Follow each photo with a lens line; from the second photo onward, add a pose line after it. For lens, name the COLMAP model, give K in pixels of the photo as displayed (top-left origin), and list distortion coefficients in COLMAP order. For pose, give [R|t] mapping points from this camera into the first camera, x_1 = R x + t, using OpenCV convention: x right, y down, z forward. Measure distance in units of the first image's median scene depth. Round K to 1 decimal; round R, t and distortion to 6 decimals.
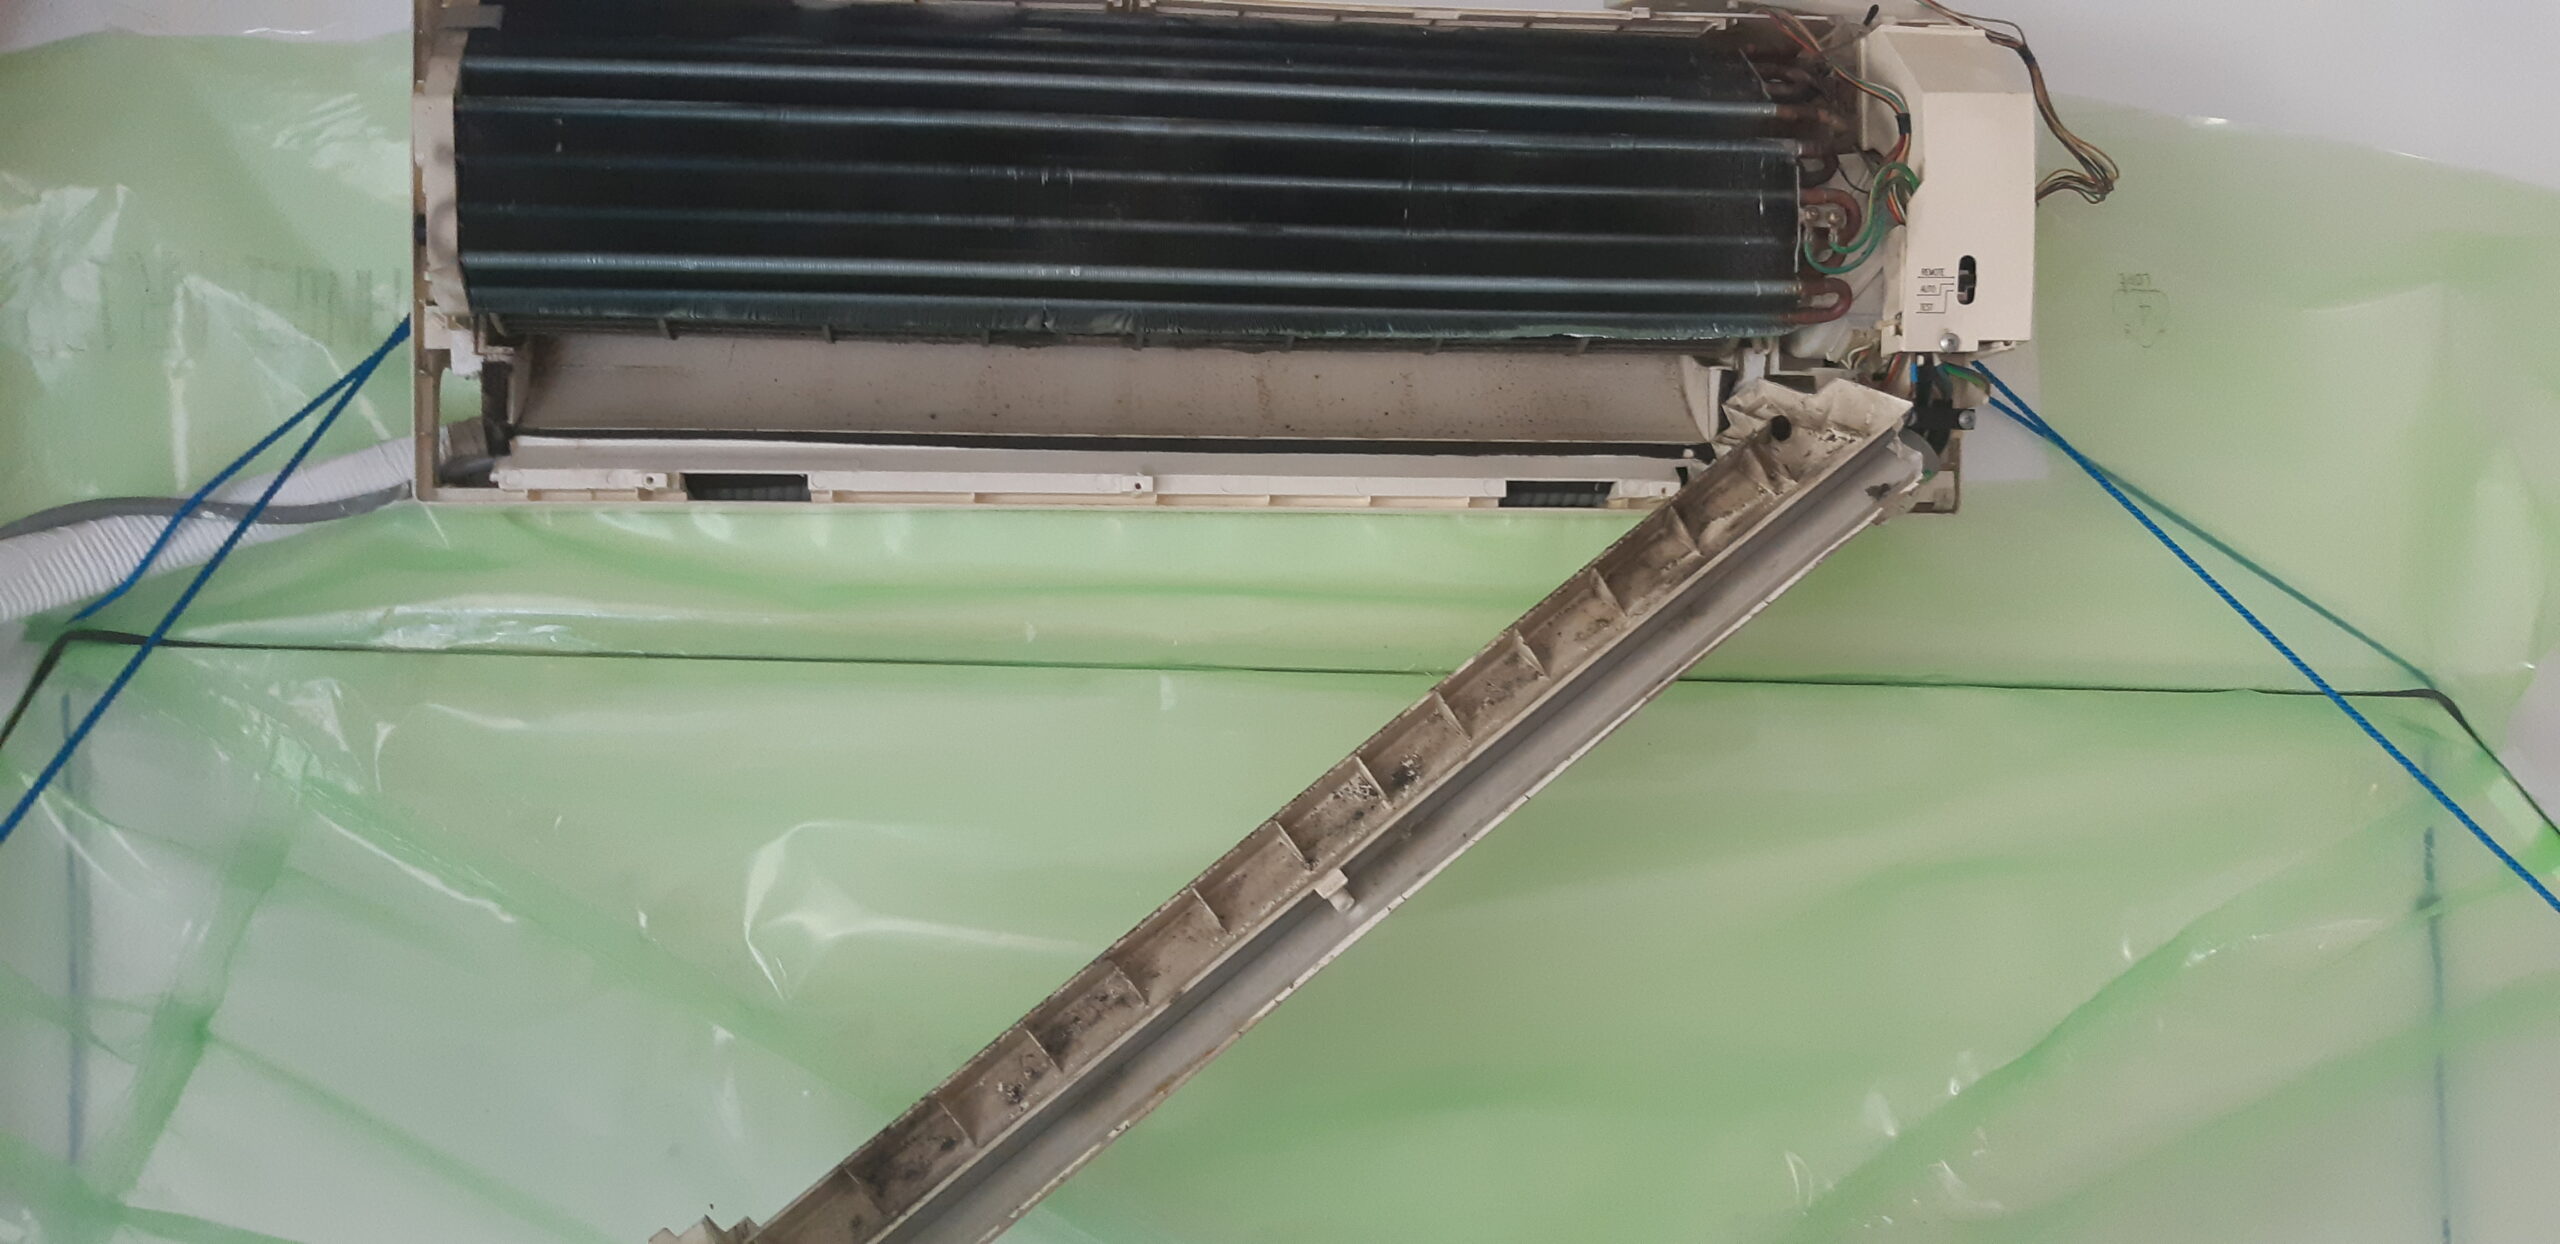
lens RADIAL K [[2061.5, 0, 1280.0], [0, 2061.5, 622.0], [0, 0, 1]] dist [0.058728, -0.151896]
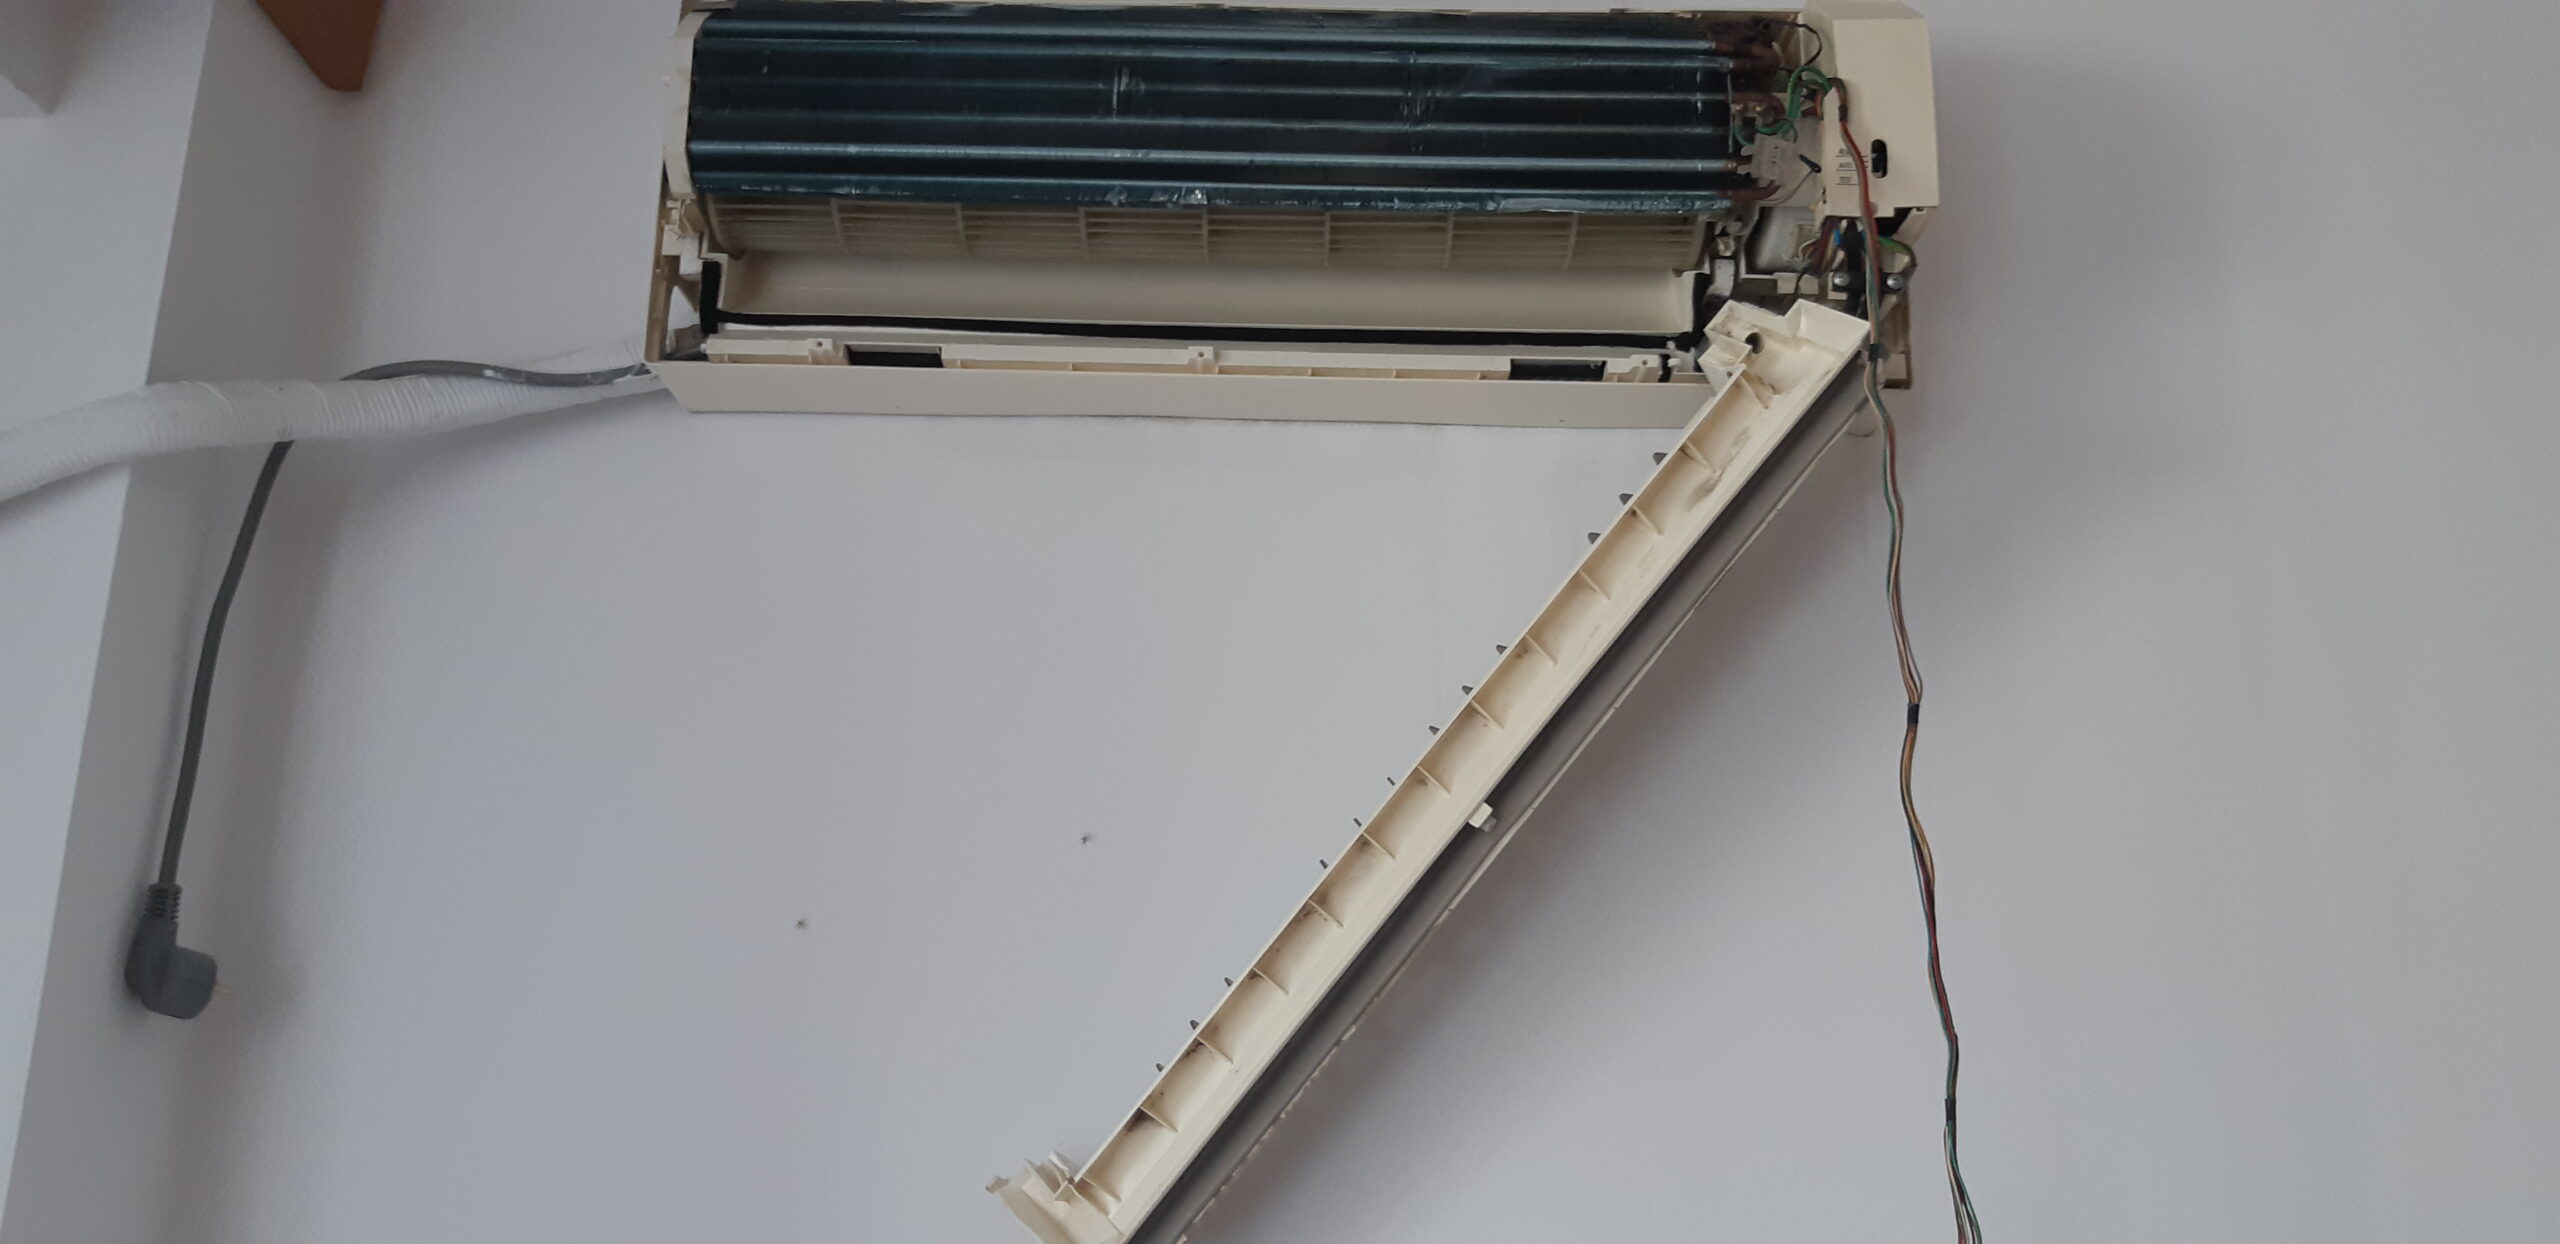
lens RADIAL K [[2061.5, 0, 1280.0], [0, 2061.5, 622.0], [0, 0, 1]] dist [0.058728, -0.151896]
pose [[0.989489, -0.013165, -0.144008, 0.157342], [-0.025462, 0.964428, -0.263118, 0.423587], [0.142349, 0.264019, 0.953955, -0.129677]]
